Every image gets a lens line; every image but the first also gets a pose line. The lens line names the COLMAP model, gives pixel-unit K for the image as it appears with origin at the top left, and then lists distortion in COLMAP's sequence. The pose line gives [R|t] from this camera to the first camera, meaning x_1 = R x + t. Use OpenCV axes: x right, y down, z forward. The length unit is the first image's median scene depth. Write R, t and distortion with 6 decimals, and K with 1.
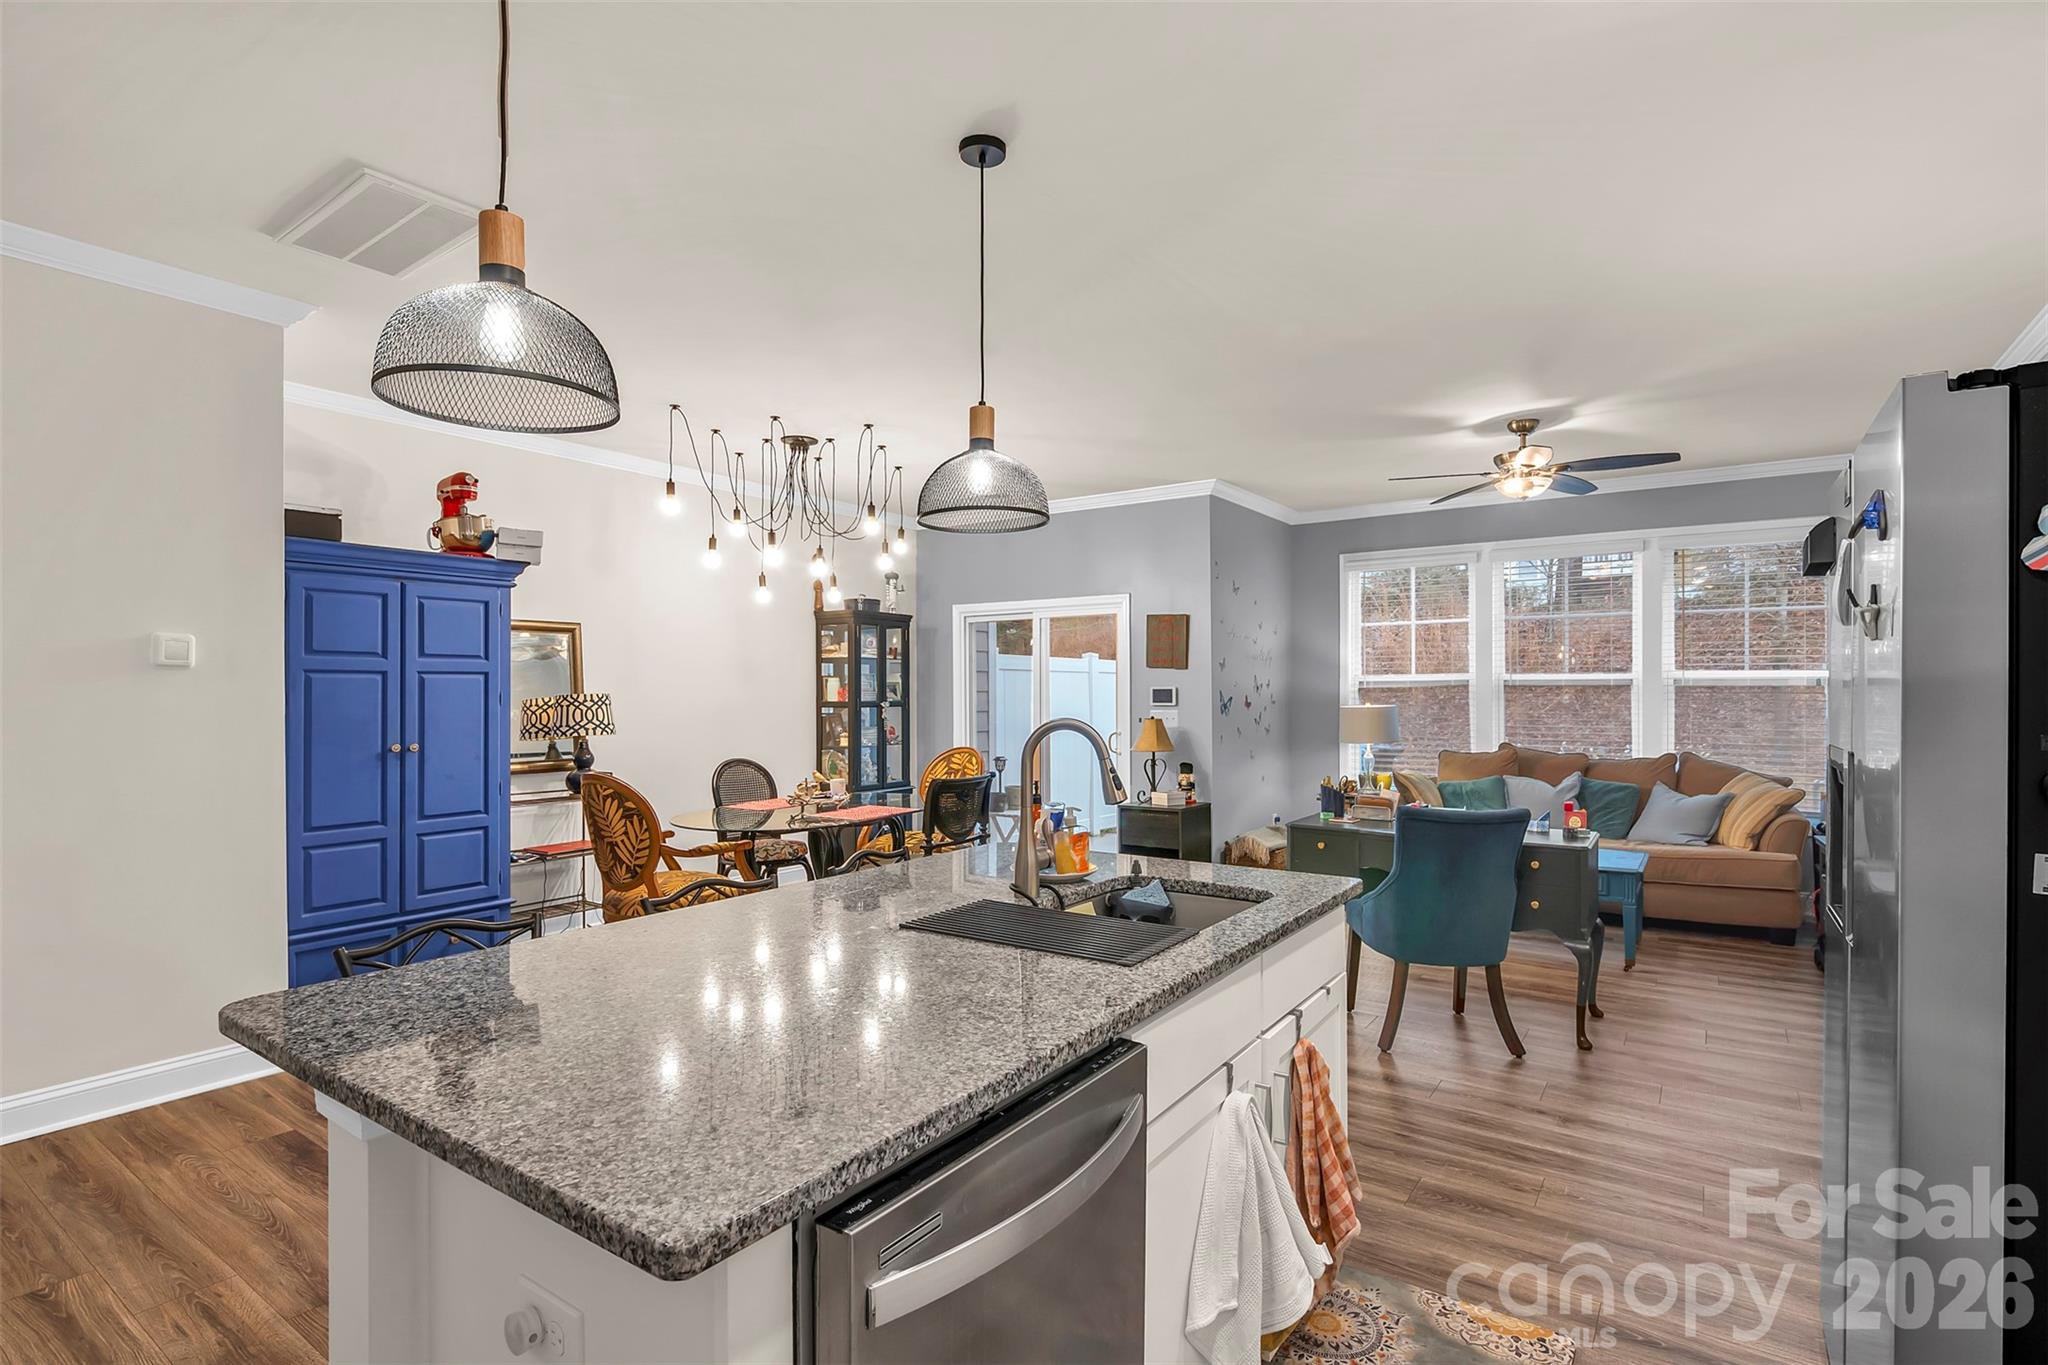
lens RADIAL K [[1000.3, 0, 1002.5], [0, 1000.3, 689.1], [0, 0, 1]] dist [-0.017915, -0.001372]
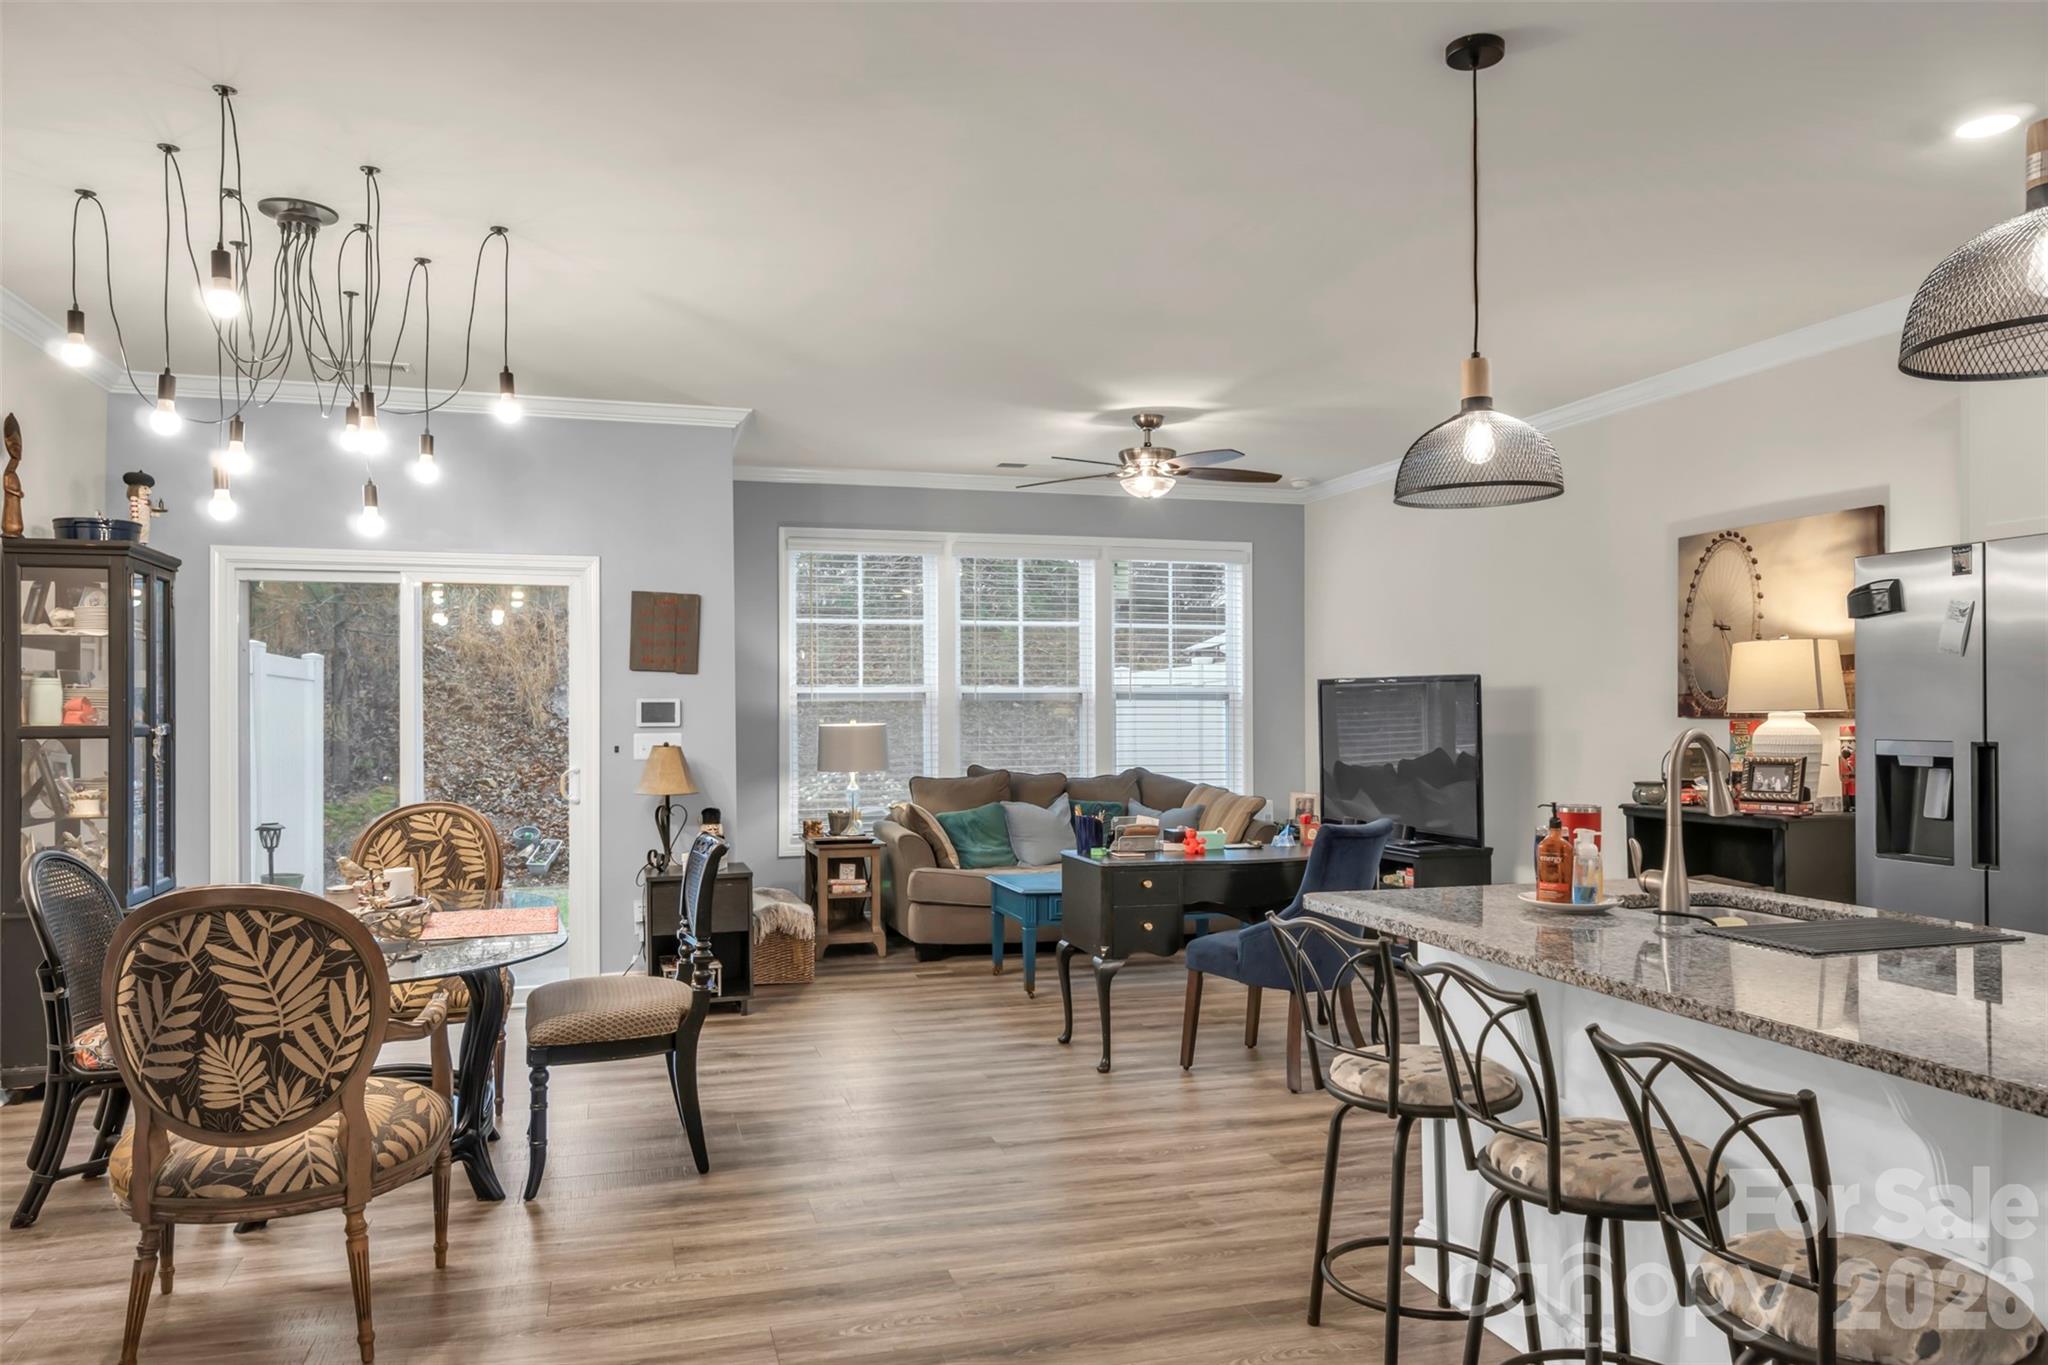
lens RADIAL K [[1398.1, 0, 1031.5], [0, 1398.1, 704.7], [0, 0, 1]] dist [0.004141, 0.002468]
pose [[0.606371, 0.001674, 0.795180, -0.454964], [-0.000982, 0.999999, -0.001356, 0.002841], [-0.795182, 0.000042, 0.606371, 0.227498]]
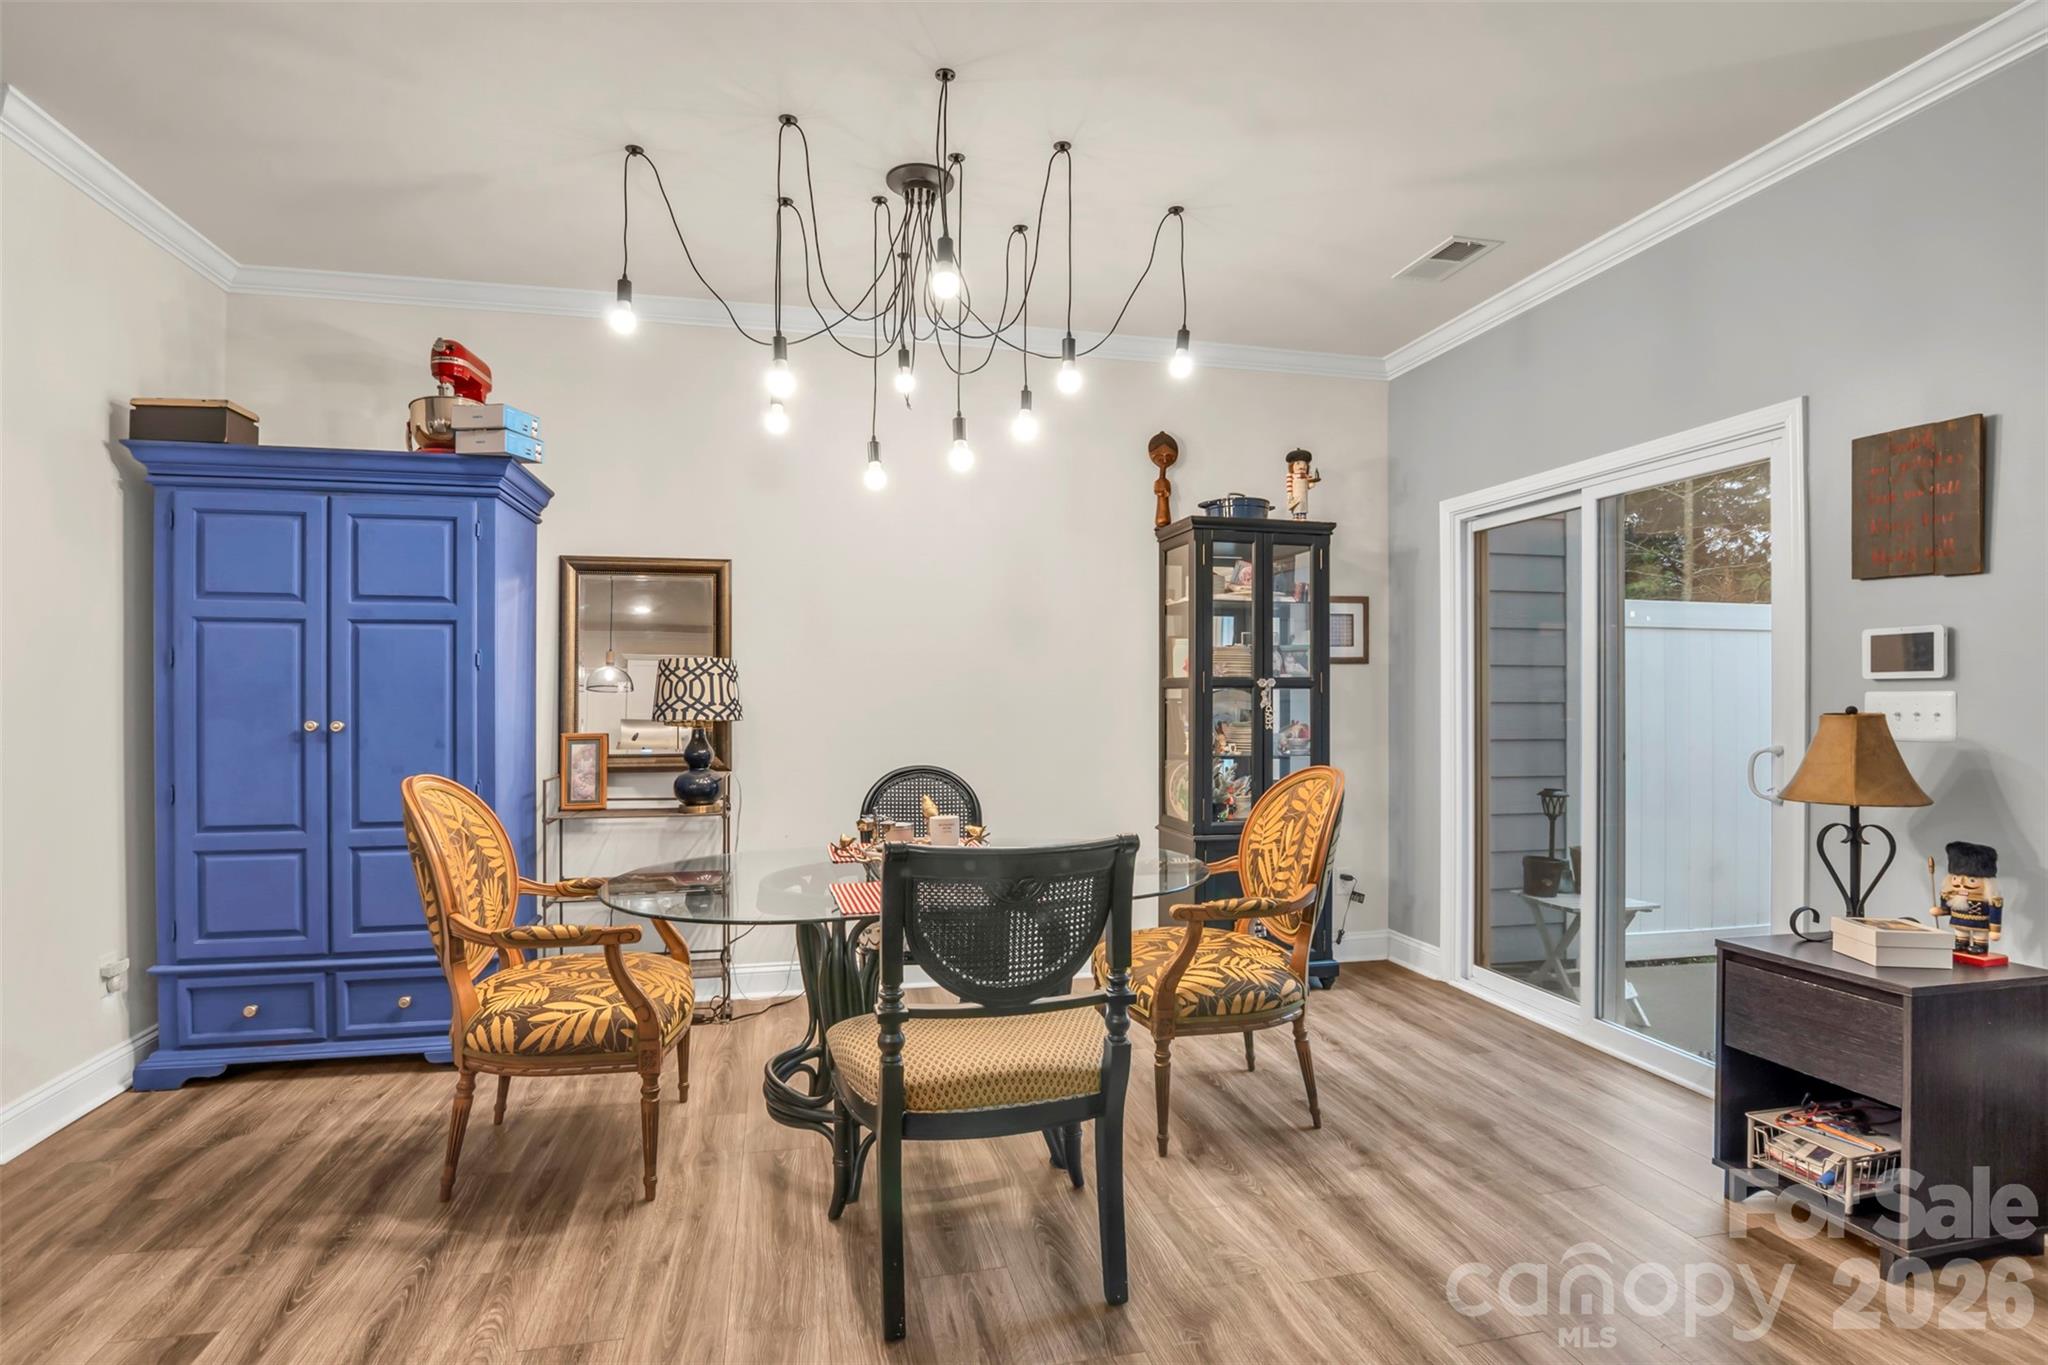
lens RADIAL K [[1000.3, 0, 1003.9], [0, 1000.3, 701.0], [0, 0, 1]] dist [-0.017915, -0.001372]
pose [[0.744288, 0.006869, -0.667823, 0.160265], [-0.001619, 0.999963, 0.008481, 0.022691], [0.667857, -0.005232, 0.744271, 0.527622]]
